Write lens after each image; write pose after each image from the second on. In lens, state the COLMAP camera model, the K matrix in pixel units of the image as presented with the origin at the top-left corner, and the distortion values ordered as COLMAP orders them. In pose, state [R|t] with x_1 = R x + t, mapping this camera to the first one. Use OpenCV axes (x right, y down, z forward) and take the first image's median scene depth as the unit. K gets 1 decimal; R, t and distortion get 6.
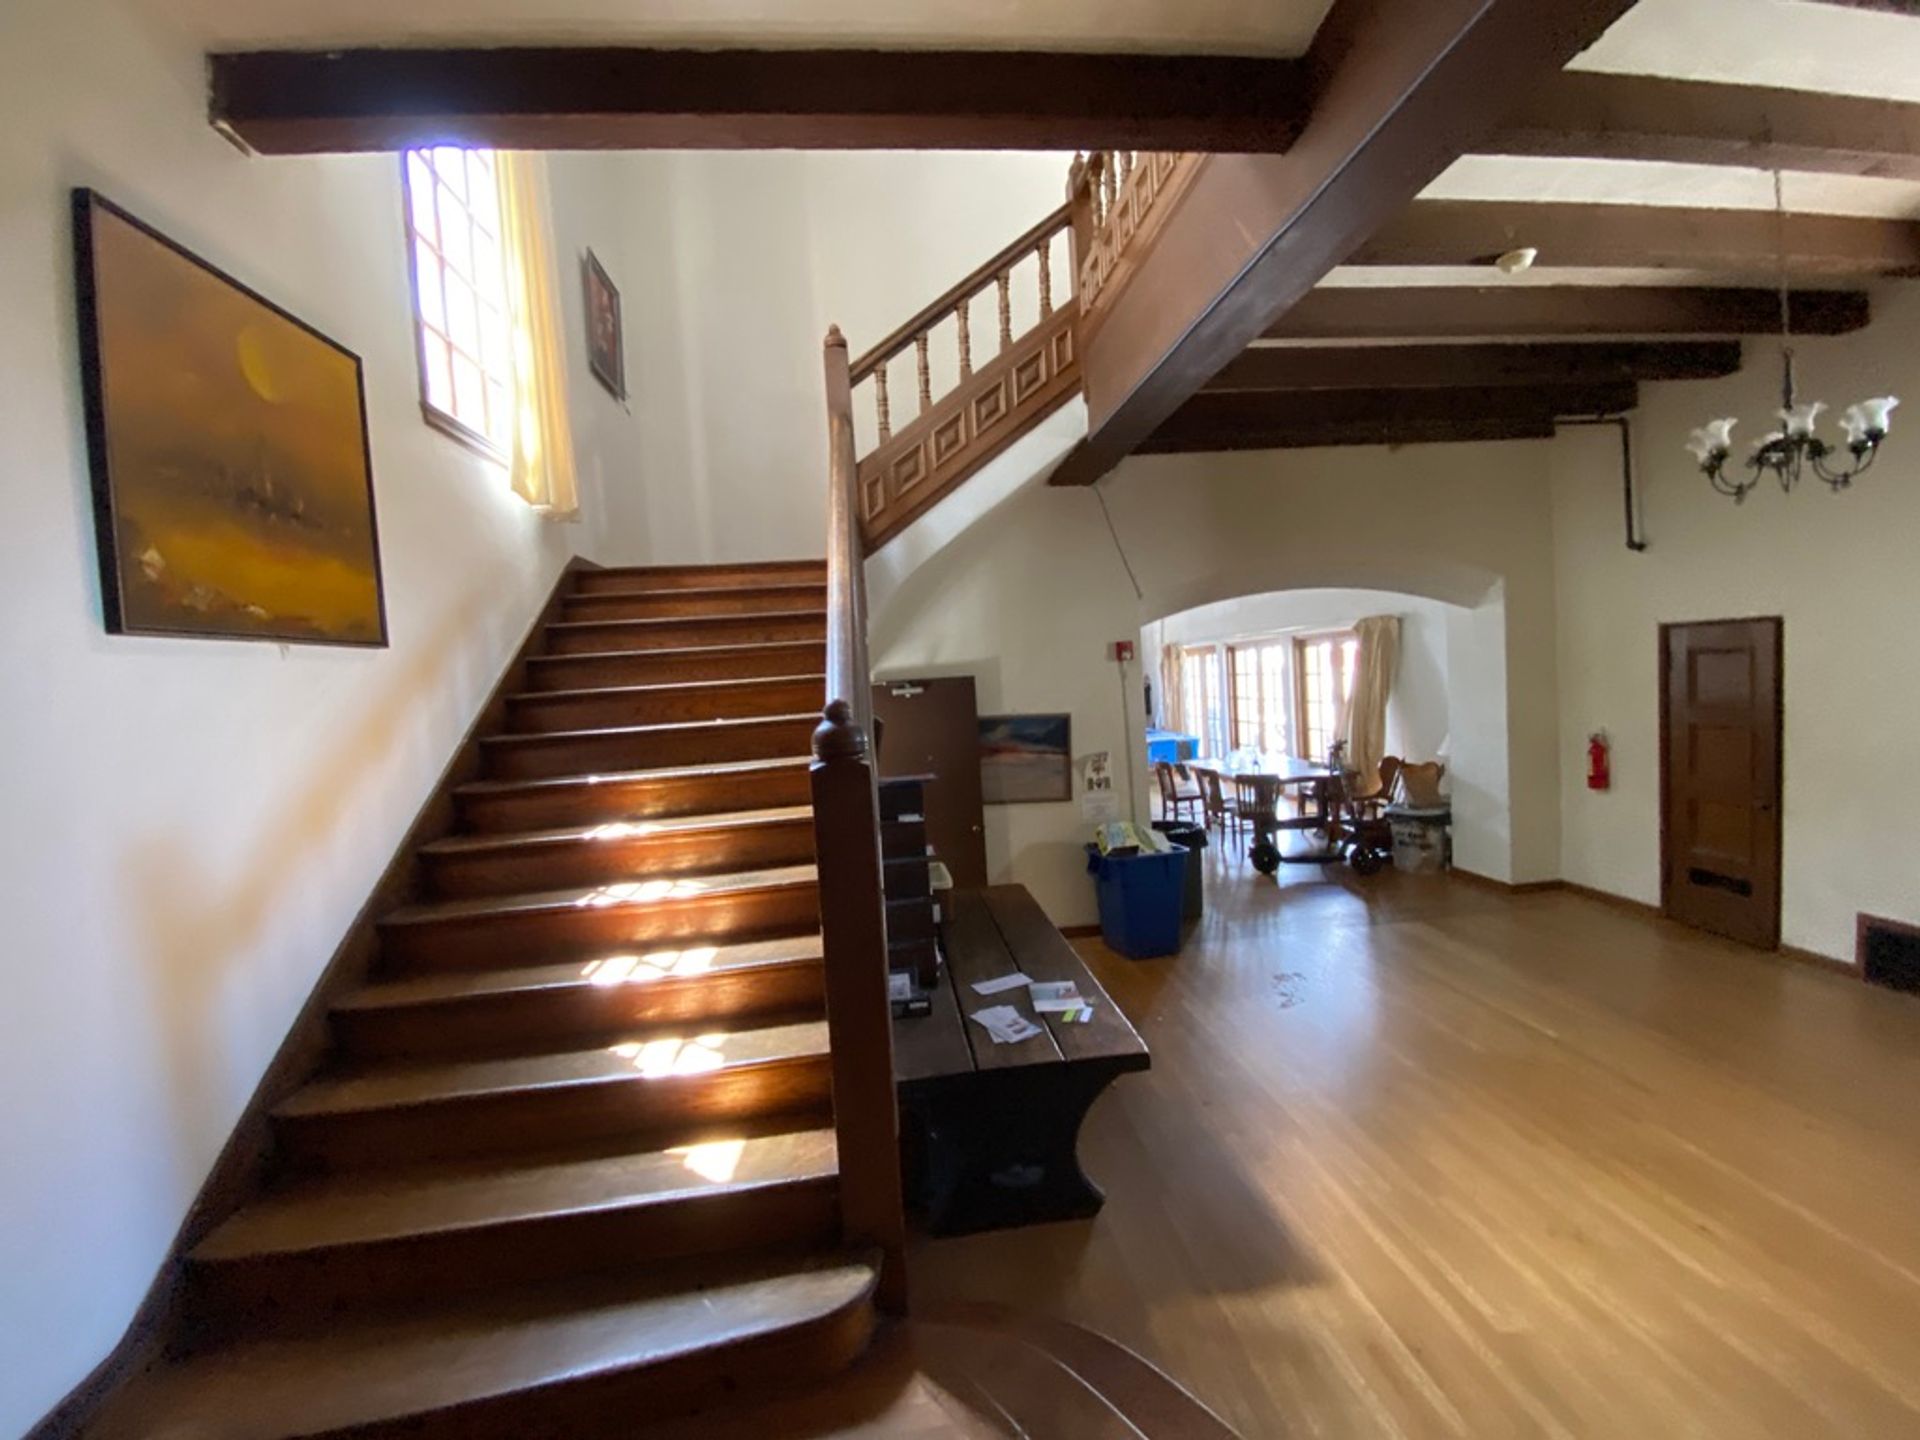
lens RADIAL K [[776.5, 0, 960.0], [0, 776.5, 720.0], [0, 0, 1]] dist [0.044727, -0.029487]
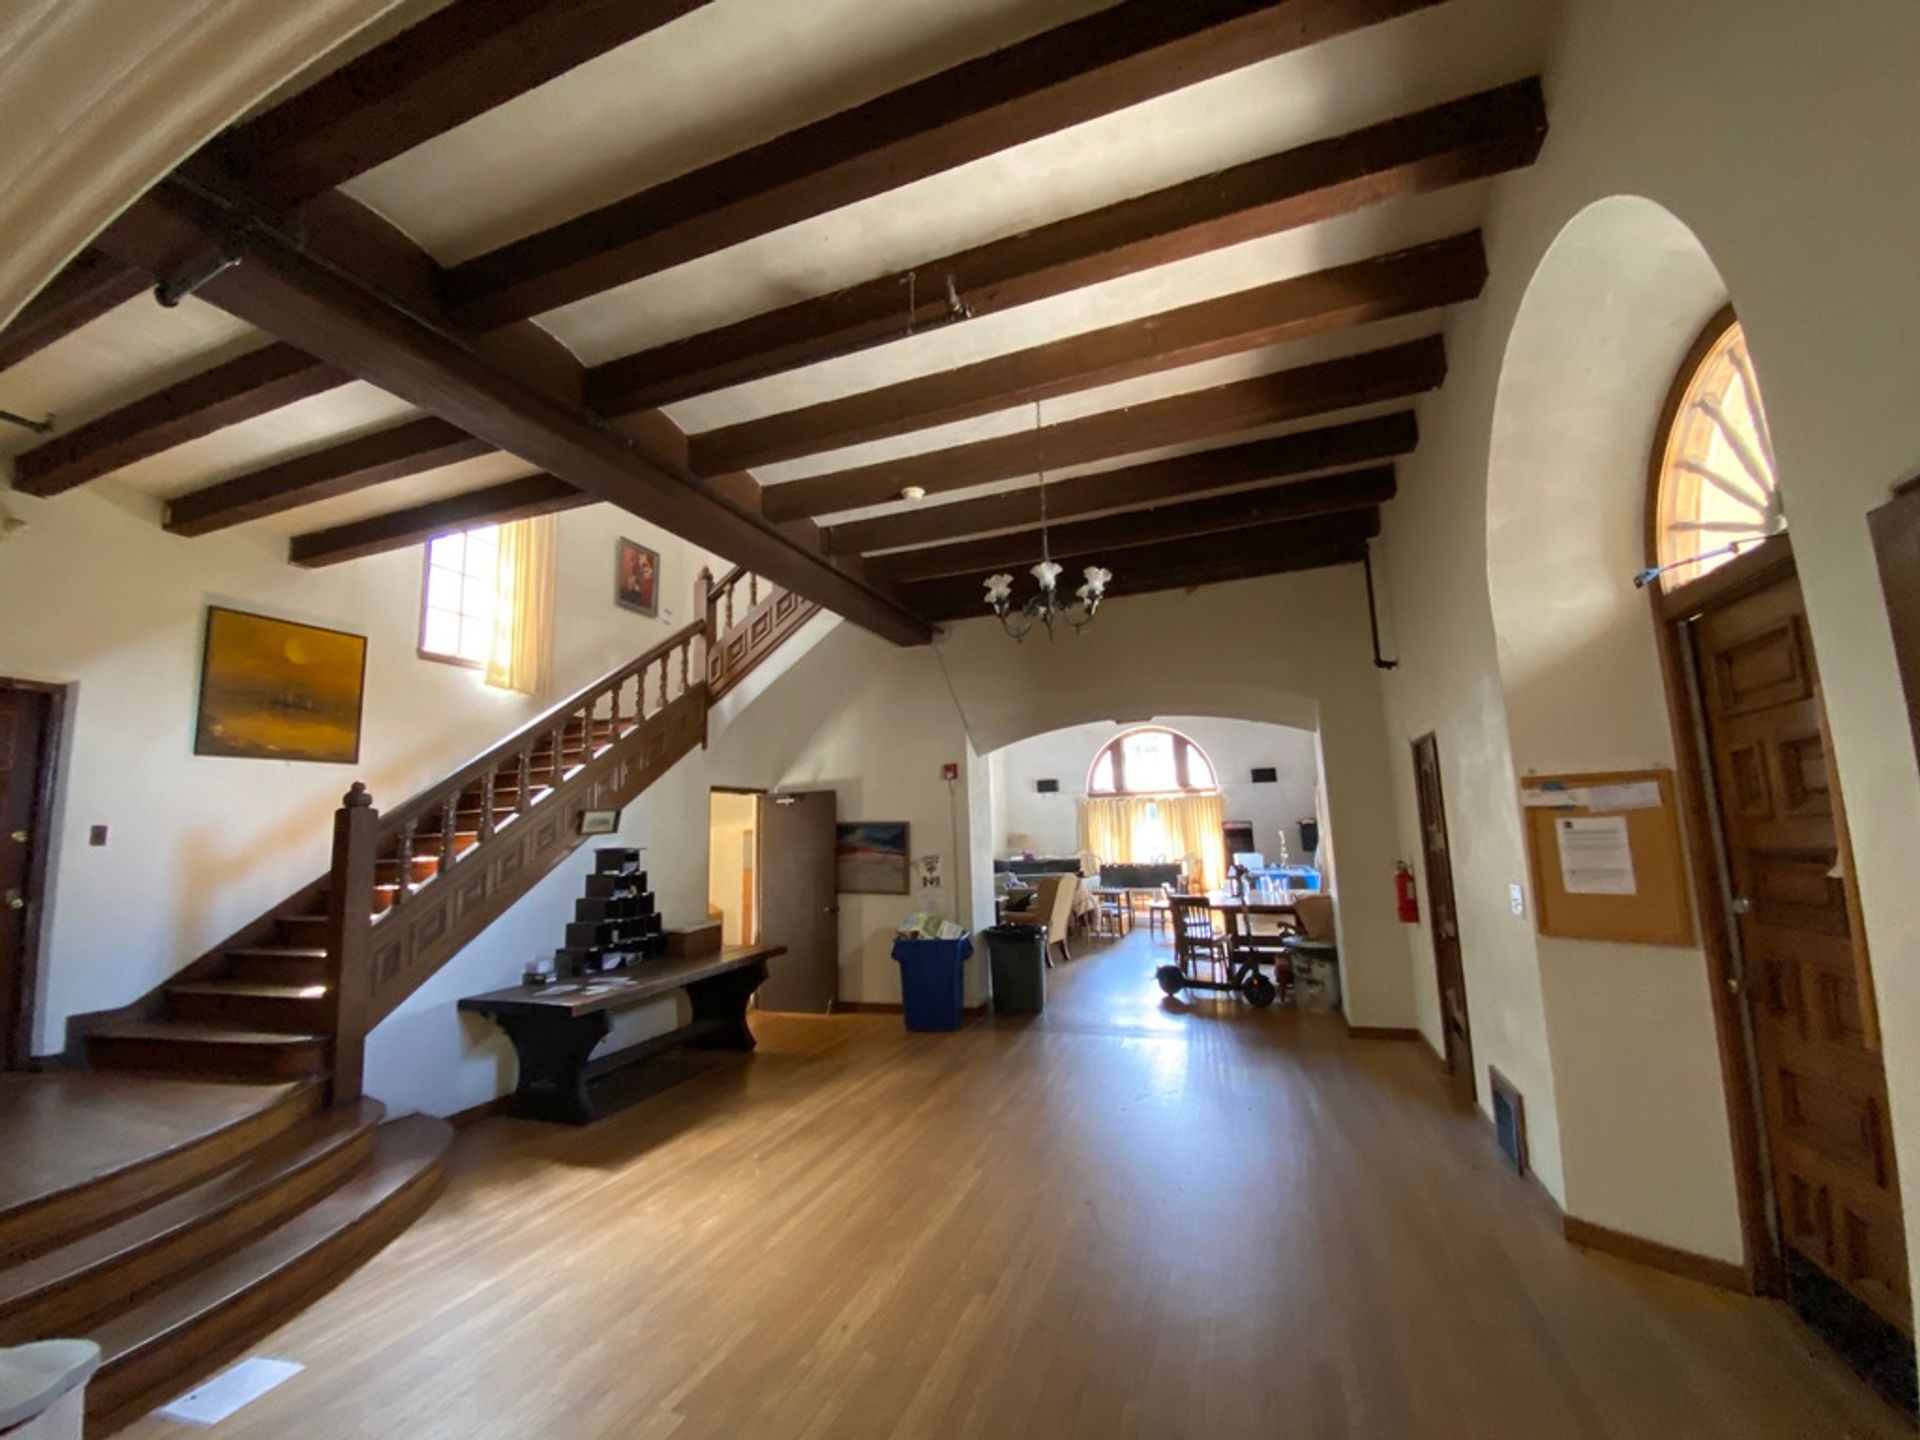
lens RADIAL K [[776.5, 0, 960.0], [0, 776.5, 720.0], [0, 0, 1]] dist [0.044727, -0.029487]
pose [[0.889028, -0.032843, -0.456673, 0.791562], [-0.047133, 0.985560, -0.162635, 0.029512], [0.455420, 0.166112, 0.874642, -0.078031]]
